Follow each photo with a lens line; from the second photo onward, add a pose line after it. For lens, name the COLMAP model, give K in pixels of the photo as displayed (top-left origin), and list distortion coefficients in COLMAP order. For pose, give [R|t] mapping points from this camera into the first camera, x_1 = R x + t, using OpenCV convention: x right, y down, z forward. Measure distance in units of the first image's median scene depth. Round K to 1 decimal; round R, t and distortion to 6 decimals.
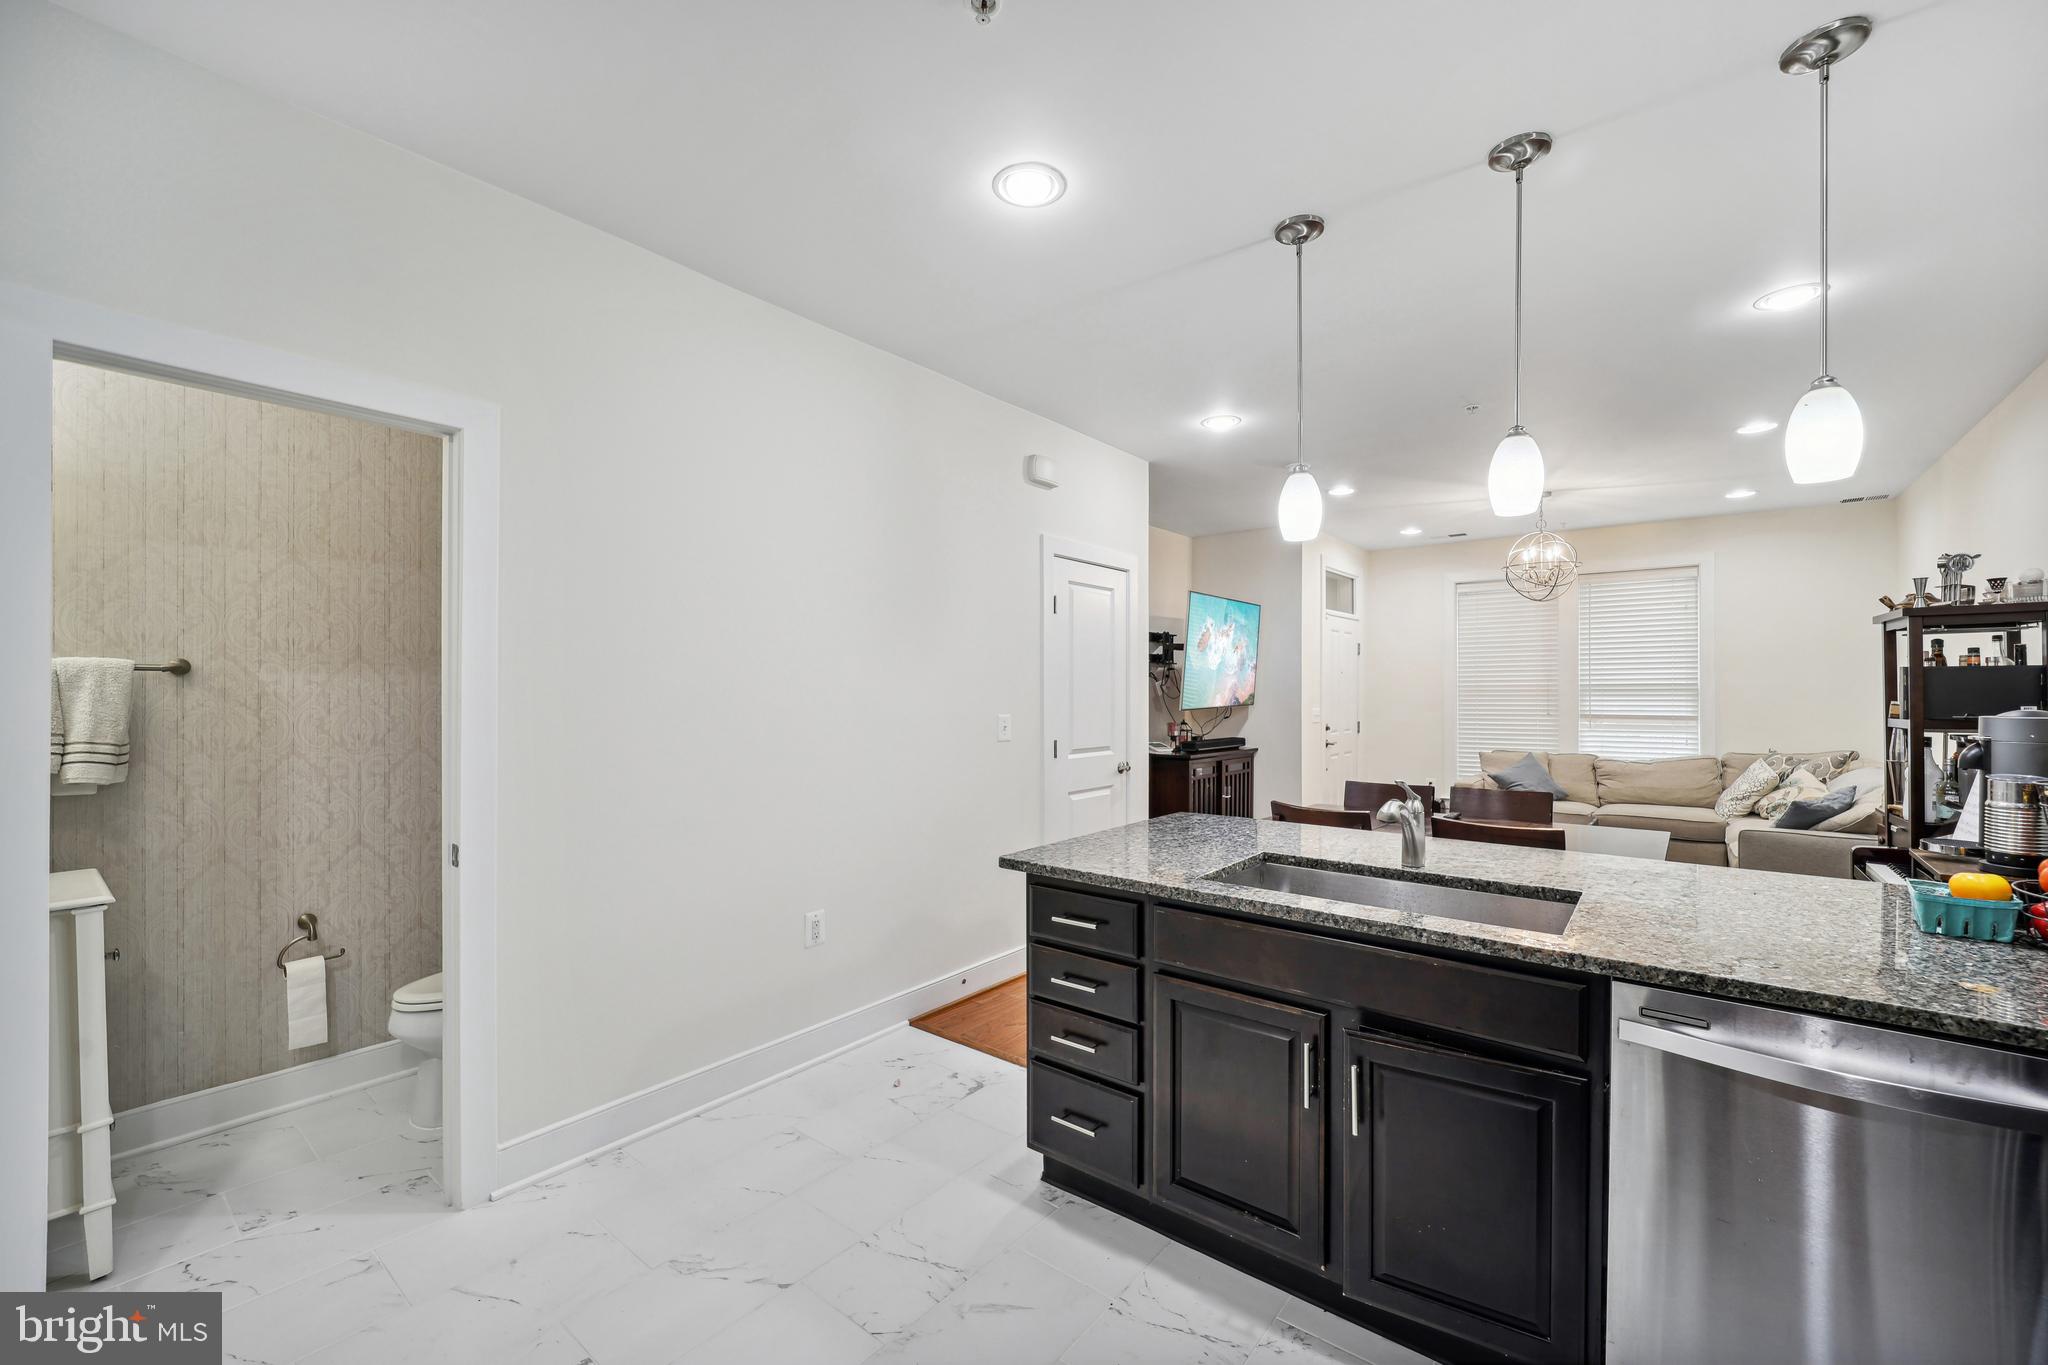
lens RADIAL K [[833.3, 0, 1037.0], [0, 833.3, 697.1], [0, 0, 1]] dist [0.001156, 0.000327]
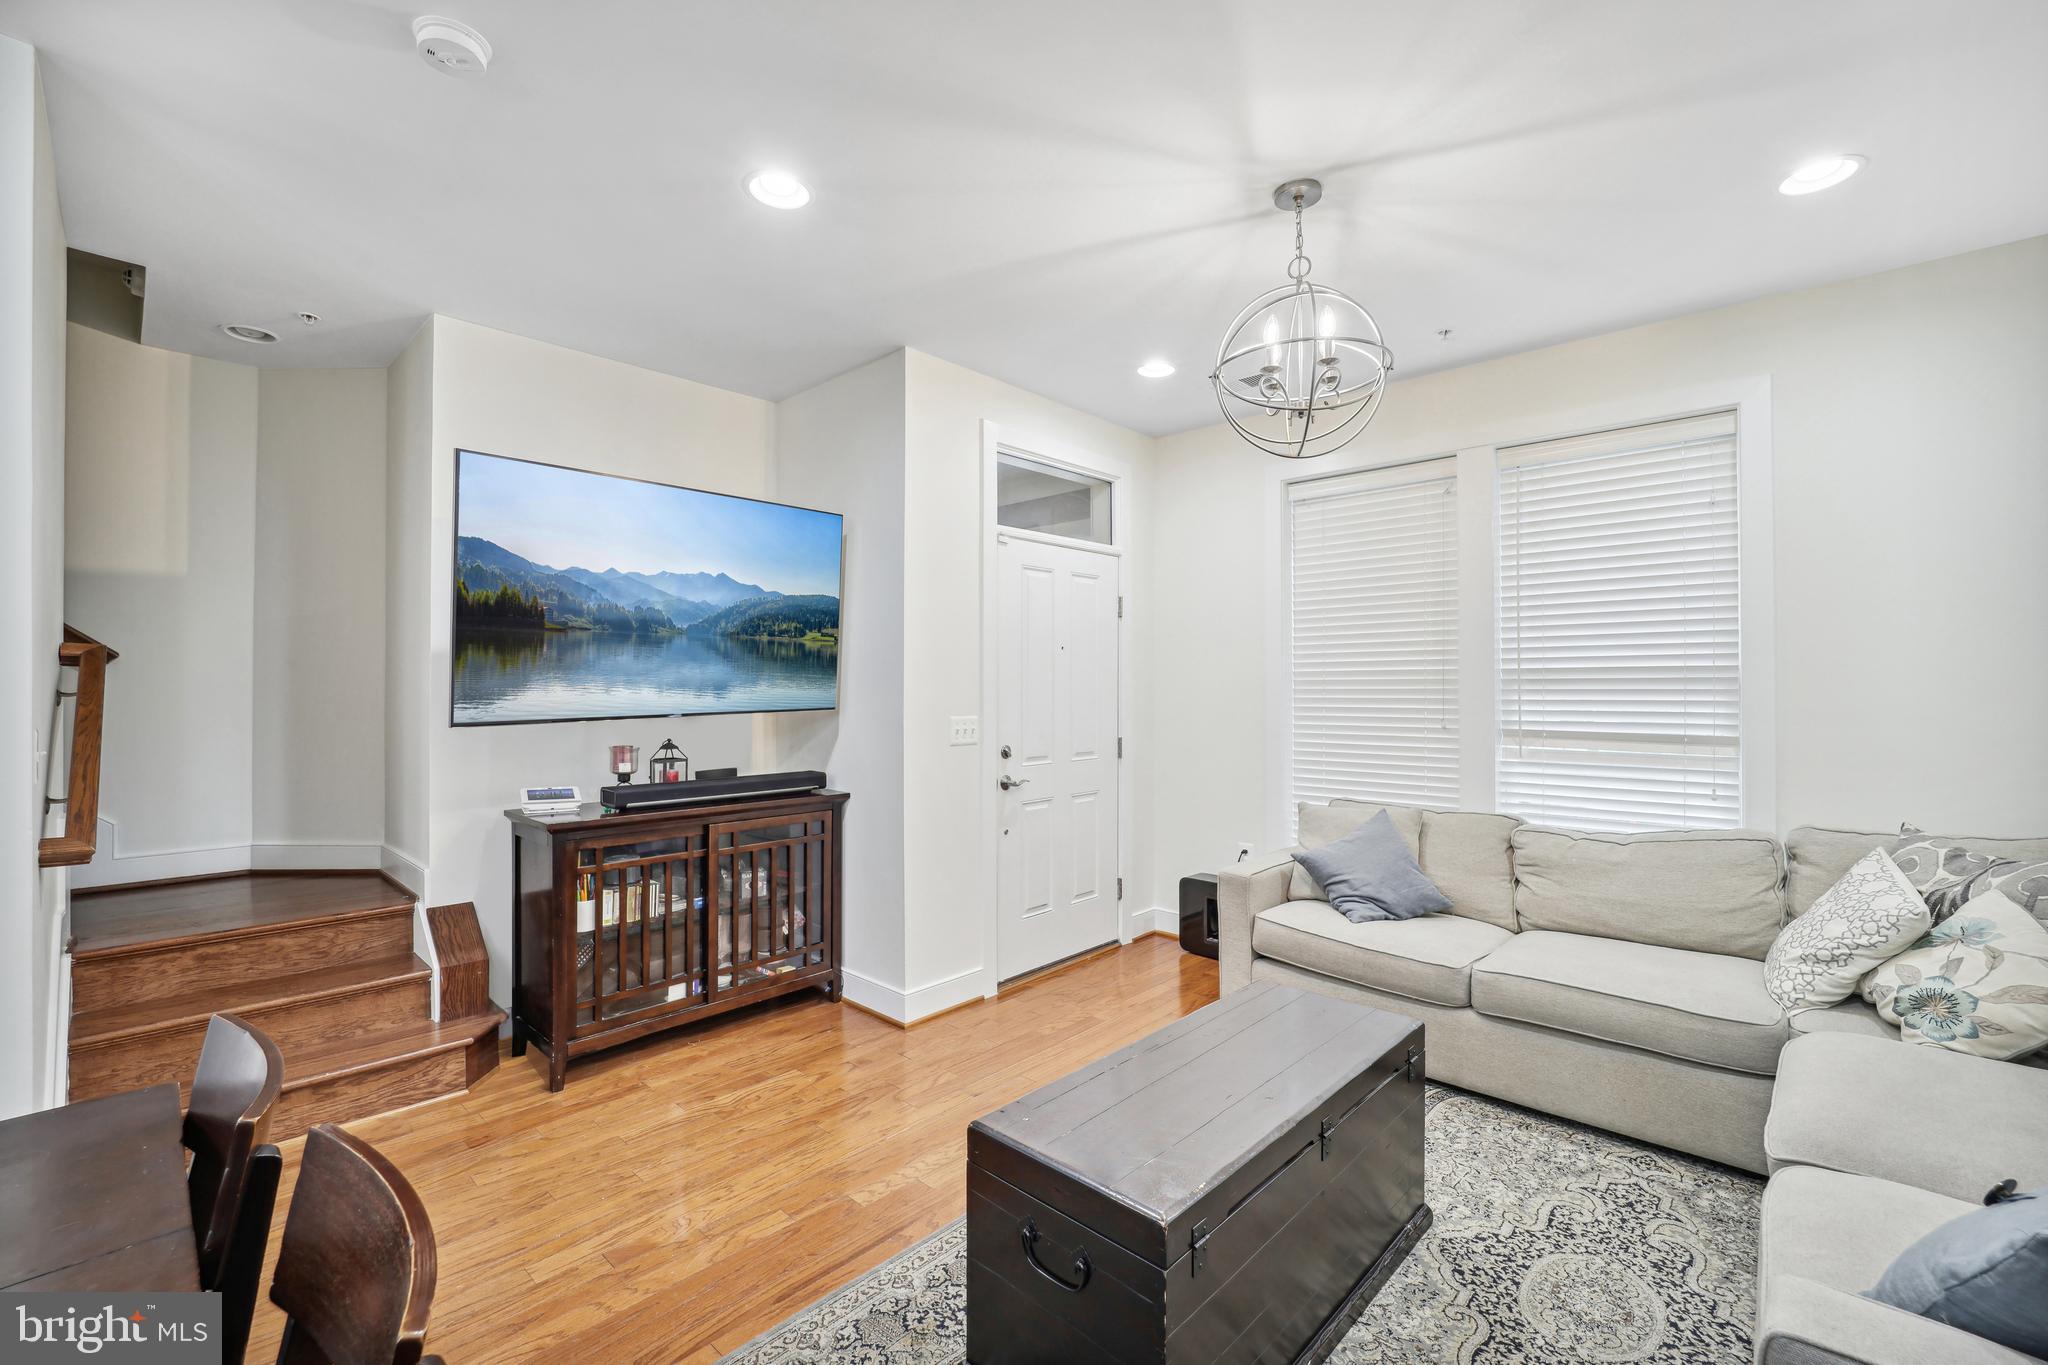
lens RADIAL K [[854.3, 0, 1037.2], [0, 854.3, 684.1], [0, 0, 1]] dist [-0.018262, 0.000517]
pose [[0.996834, 0.001133, -0.079507, 0.514386], [-0.002119, 0.999922, -0.012315, 0.000399], [0.079486, 0.012444, 0.996758, 0.586678]]
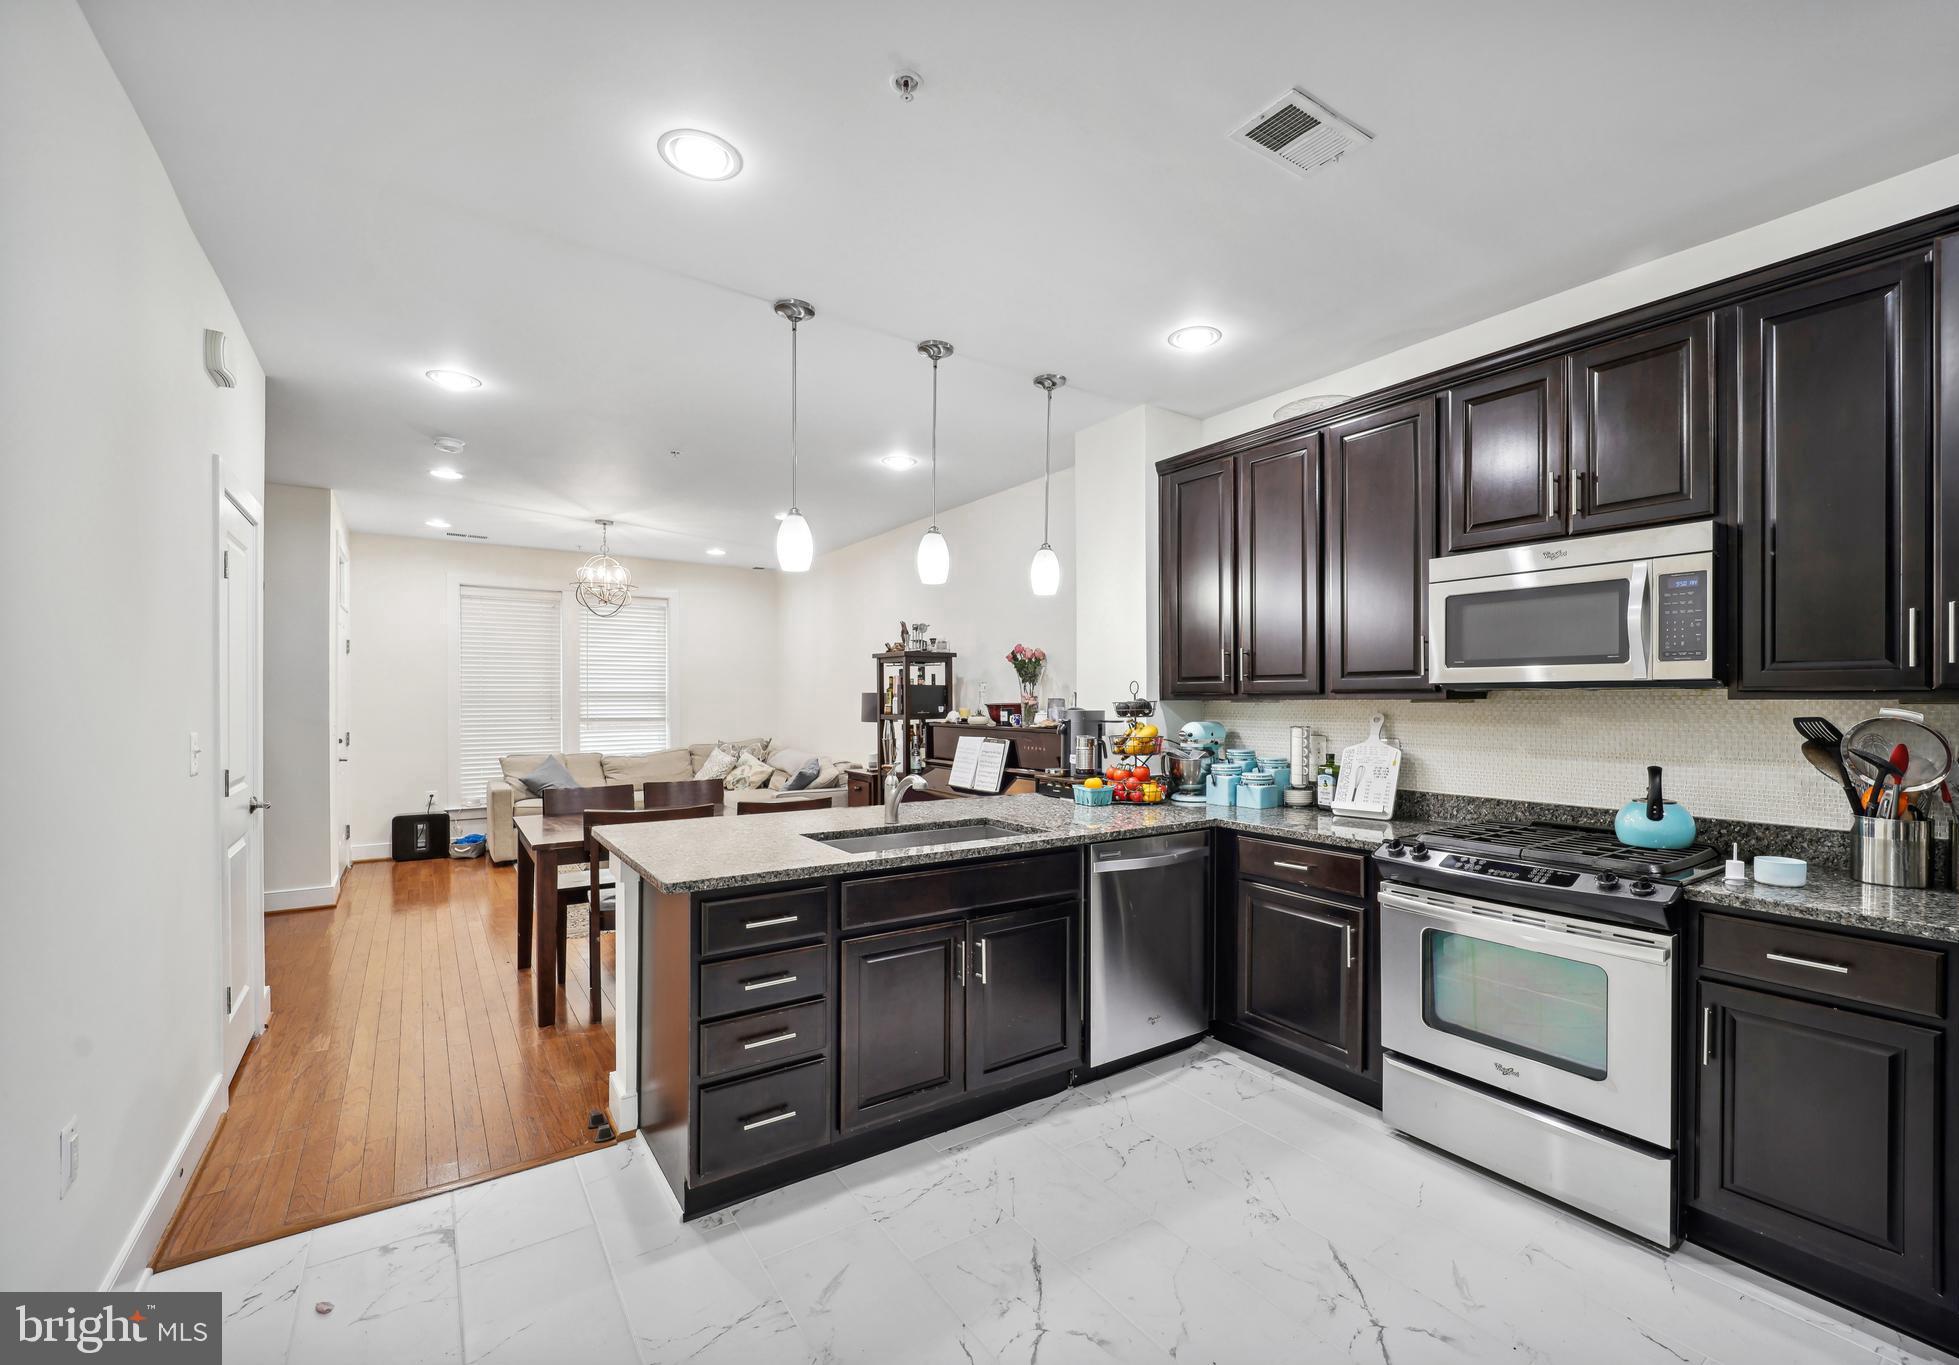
lens RADIAL K [[838.2, 0, 1007.8], [0, 838.2, 706.0], [0, 0, 1]] dist [-0.001539, -0.000015]
pose [[0.279992, -0.006591, 0.959980, -0.329283], [0.002953, 0.999978, 0.006005, -0.000643], [-0.959998, 0.001153, 0.280005, 0.163642]]
